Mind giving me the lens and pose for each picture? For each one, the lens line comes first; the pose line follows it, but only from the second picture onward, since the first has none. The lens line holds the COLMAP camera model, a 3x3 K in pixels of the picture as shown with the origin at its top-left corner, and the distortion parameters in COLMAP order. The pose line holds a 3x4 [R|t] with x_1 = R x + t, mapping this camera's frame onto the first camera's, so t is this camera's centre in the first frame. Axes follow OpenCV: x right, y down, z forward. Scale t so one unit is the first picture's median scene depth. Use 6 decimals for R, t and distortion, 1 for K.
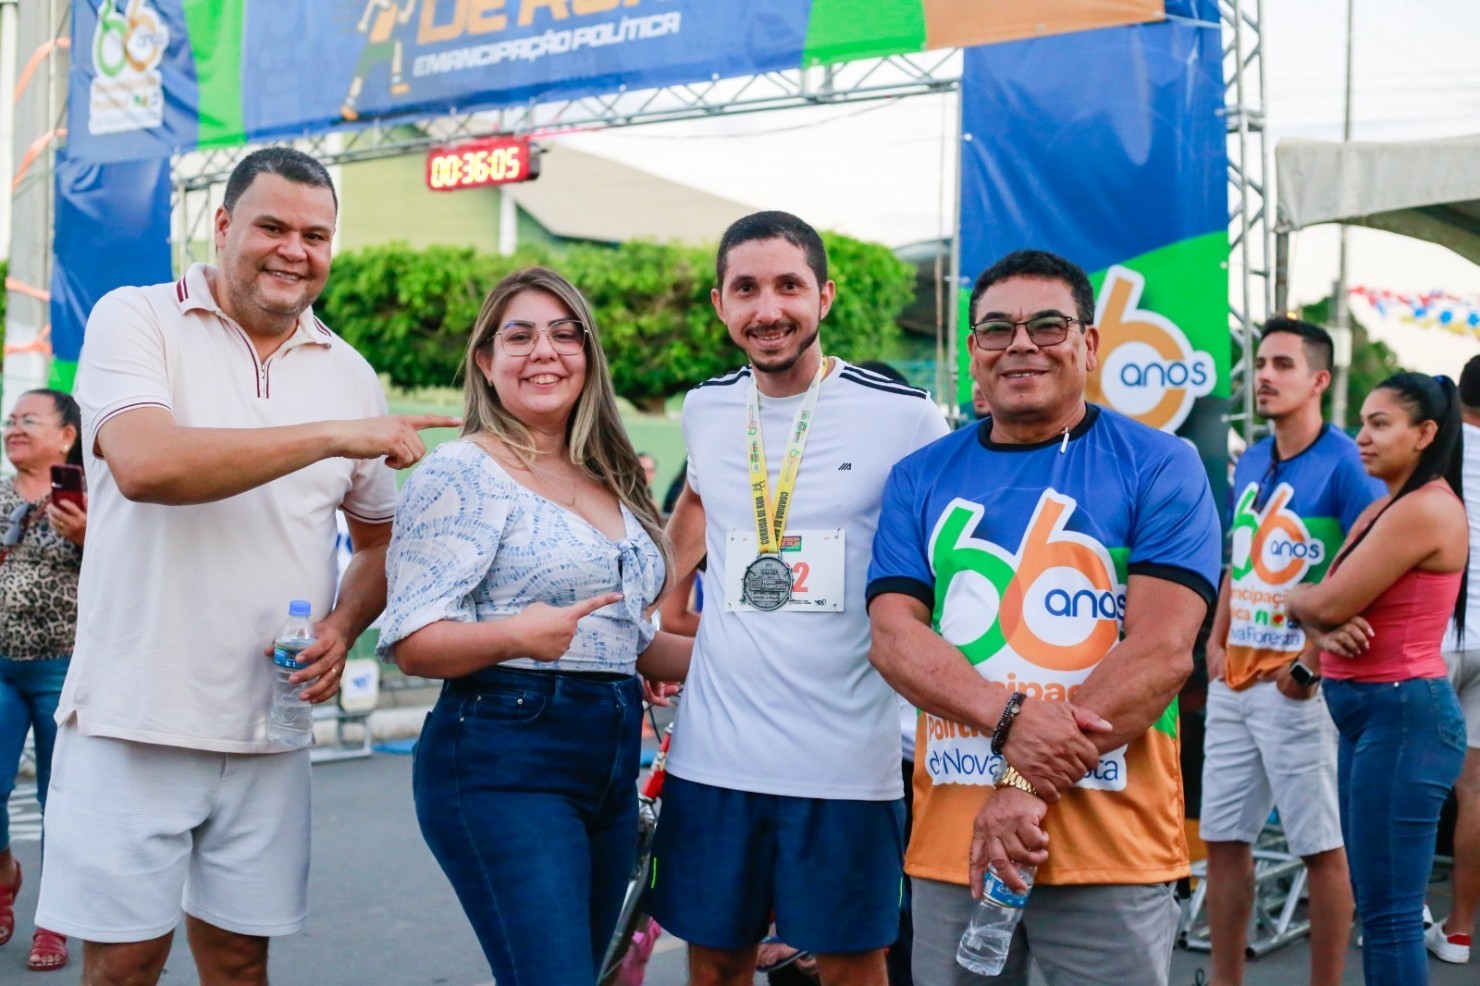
lens RADIAL K [[2112.8, 0, 738.8], [0, 2112.8, 486.2], [0, 0, 1]] dist [-0.108533, 0.000000]
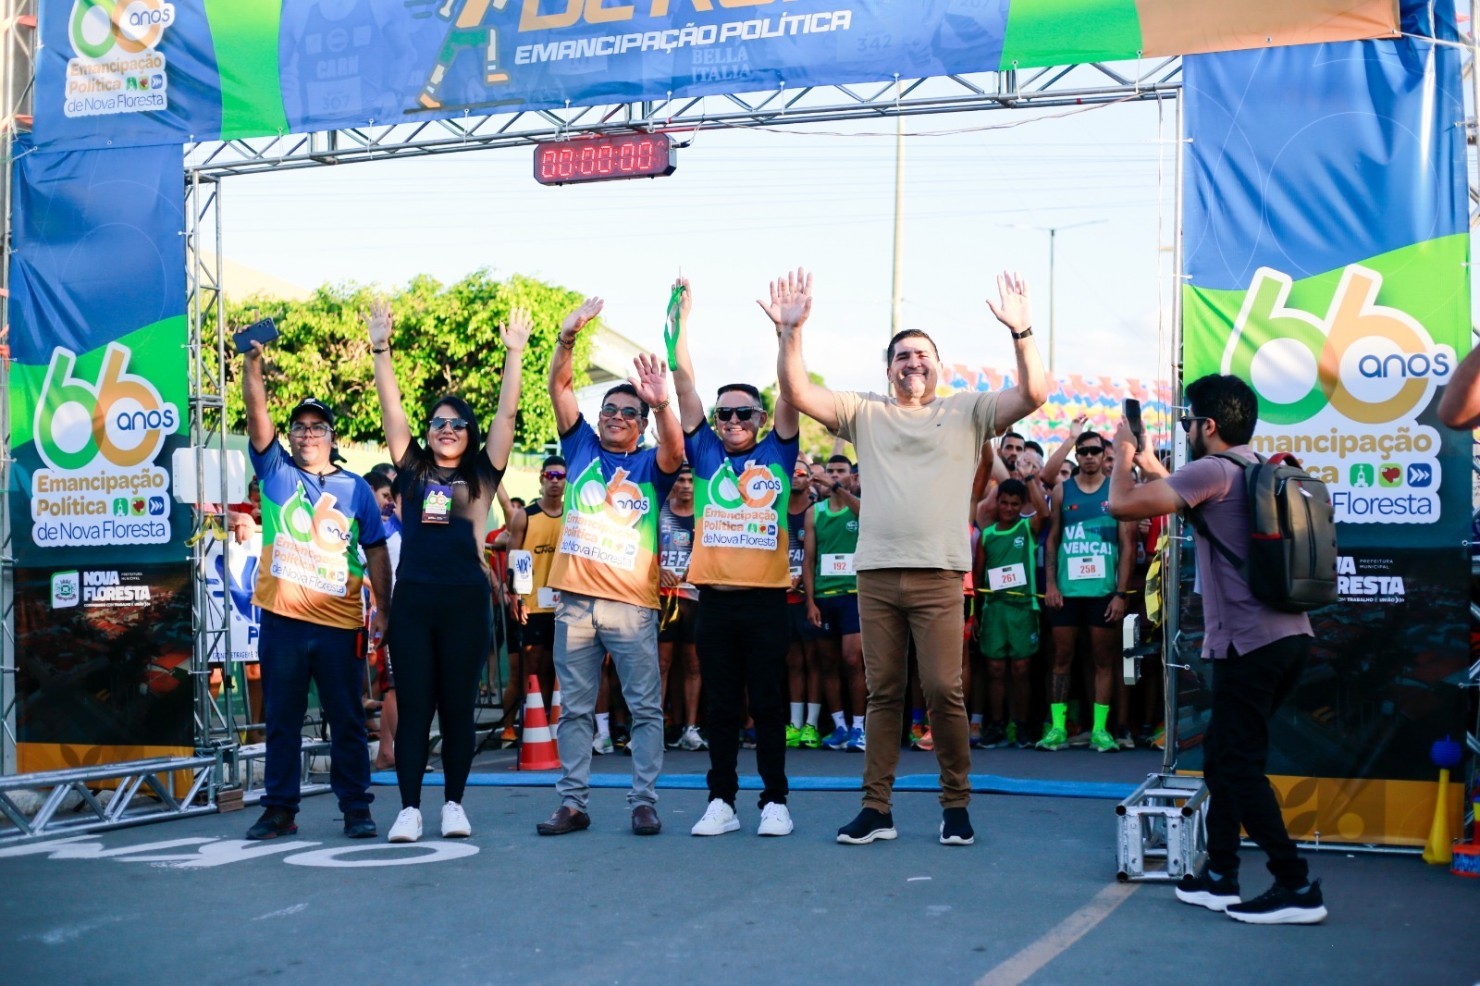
lens RADIAL K [[2112.8, 0, 747.8], [0, 2112.8, 484.9], [0, 0, 1]] dist [-0.108533, 0.000000]
pose [[0.965597, -0.018020, 0.259418, -0.318531], [0.020412, 0.999770, -0.006527, 0.006407], [-0.259241, 0.011598, 0.965743, 0.043500]]
